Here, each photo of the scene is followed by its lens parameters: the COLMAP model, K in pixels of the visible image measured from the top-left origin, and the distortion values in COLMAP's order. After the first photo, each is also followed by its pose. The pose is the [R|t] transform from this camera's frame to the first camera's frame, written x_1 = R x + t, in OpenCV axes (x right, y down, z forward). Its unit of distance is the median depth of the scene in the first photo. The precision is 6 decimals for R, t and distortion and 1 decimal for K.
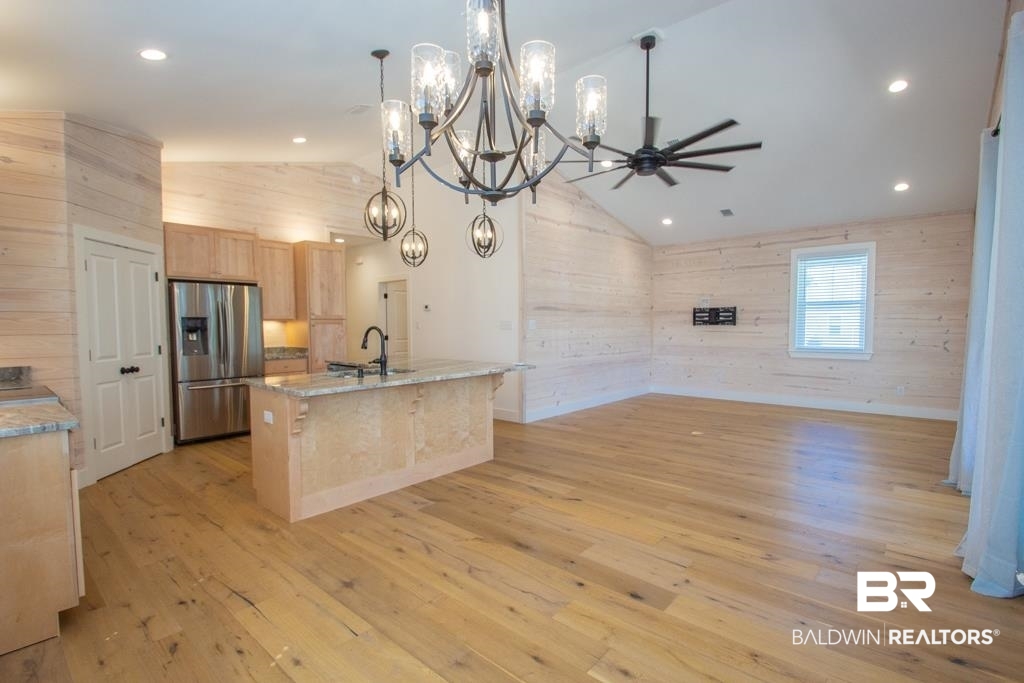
lens RADIAL K [[478.6, 0, 515.6], [0, 478.6, 348.8], [0, 0, 1]] dist [0.011804, -0.015679]
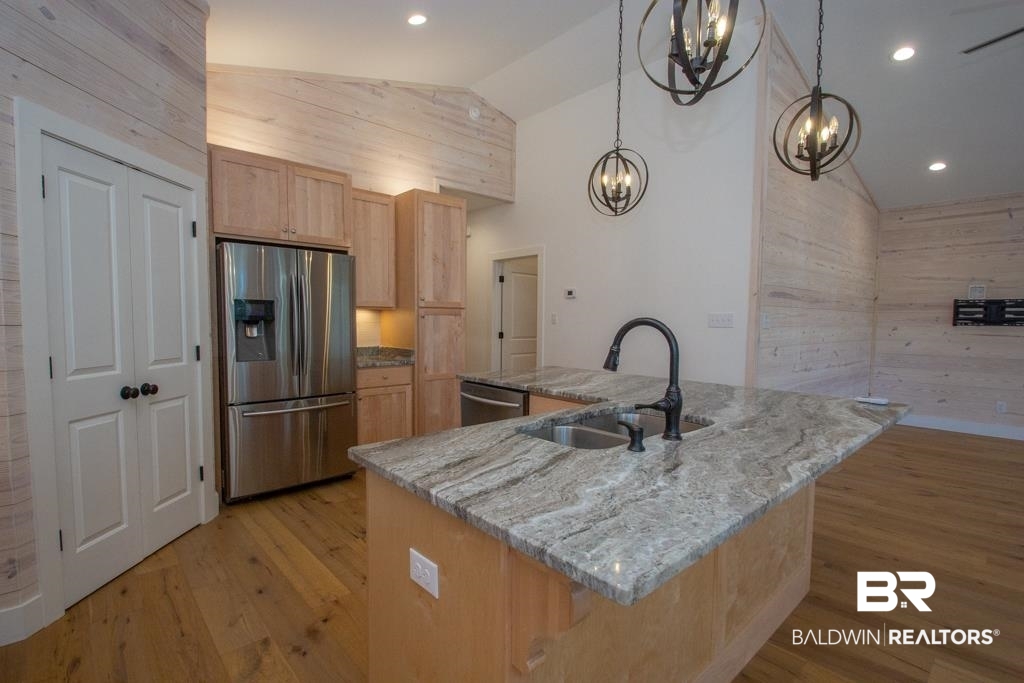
lens RADIAL K [[478.6, 0, 515.6], [0, 478.6, 348.8], [0, 0, 1]] dist [0.011804, -0.015679]
pose [[0.993497, 0.022513, -0.111613, -0.250690], [-0.021394, 0.999708, 0.011219, -0.016009], [0.111833, -0.008758, 0.993688, 0.399777]]
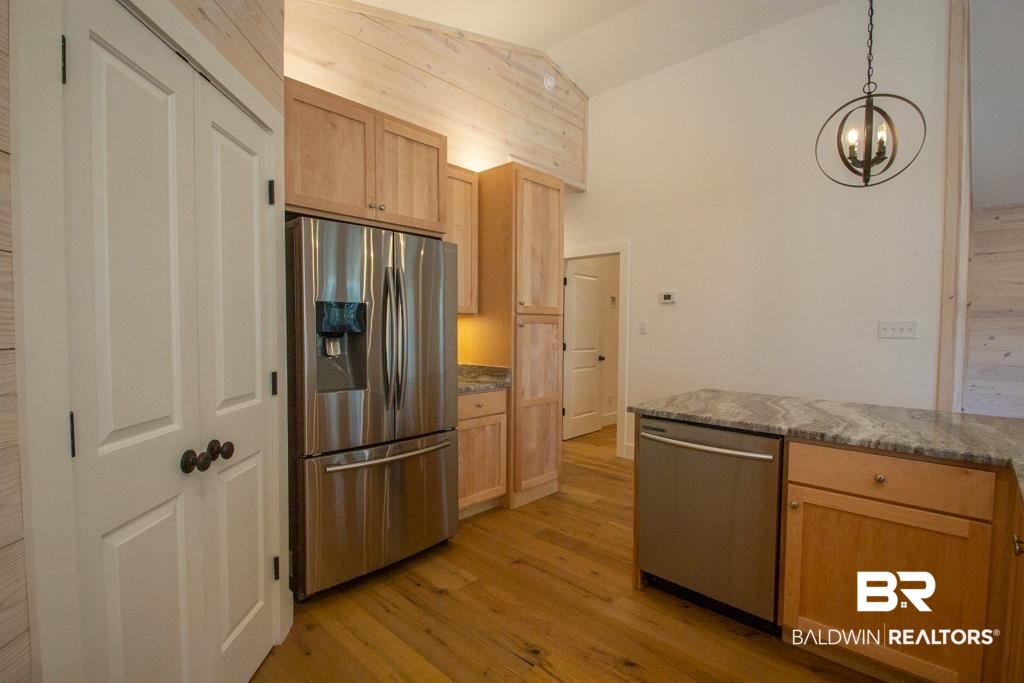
lens RADIAL K [[478.6, 0, 515.6], [0, 478.6, 348.8], [0, 0, 1]] dist [0.011804, -0.015679]
pose [[0.999016, 0.015463, -0.041561, -0.470156], [-0.015735, 0.999857, -0.006235, -0.023206], [0.041459, 0.006883, 0.999117, 0.549879]]
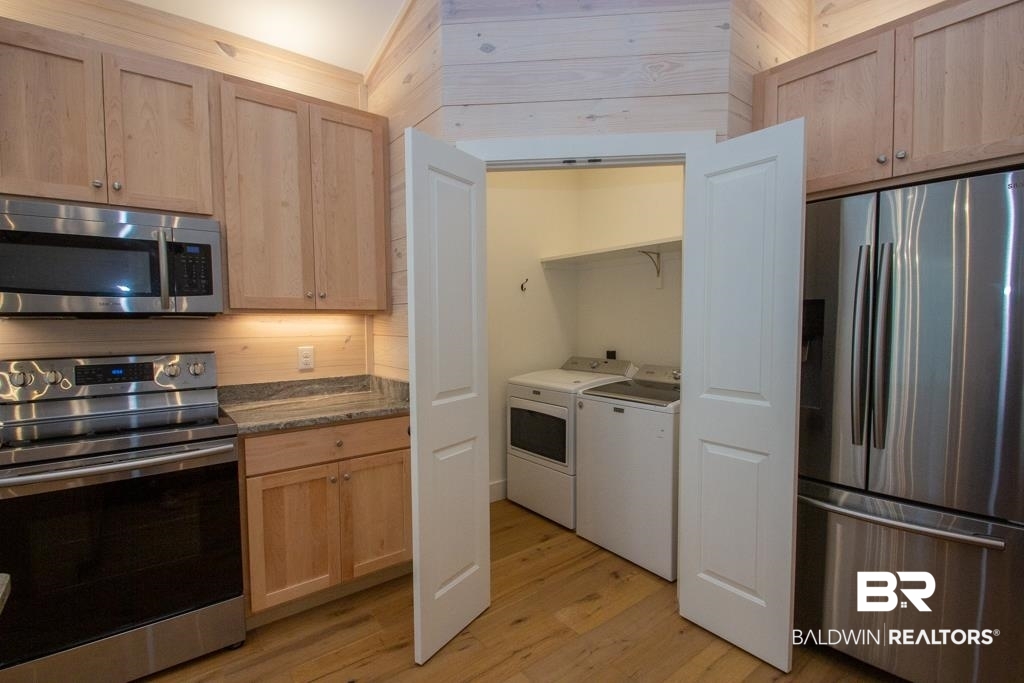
lens RADIAL K [[478.6, 0, 515.6], [0, 478.6, 348.8], [0, 0, 1]] dist [0.011804, -0.015679]
pose [[-0.188063, 0.063789, -0.980083, -0.256371], [-0.043425, 0.996373, 0.073182, -0.044577], [0.981196, 0.056323, -0.184611, 0.817892]]
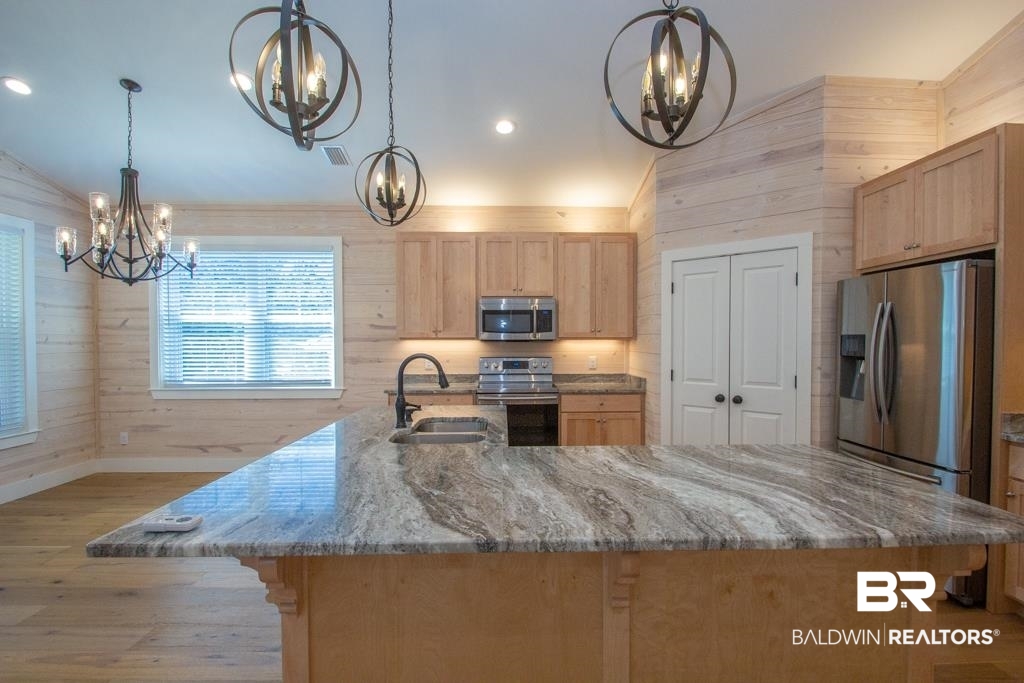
lens RADIAL K [[478.6, 0, 515.6], [0, 478.6, 348.8], [0, 0, 1]] dist [0.011804, -0.015679]
pose [[-0.738452, 0.018738, -0.674046, 0.036293], [-0.030287, 0.997683, 0.060916, -0.068300], [0.673626, 0.065399, -0.736173, 1.095428]]
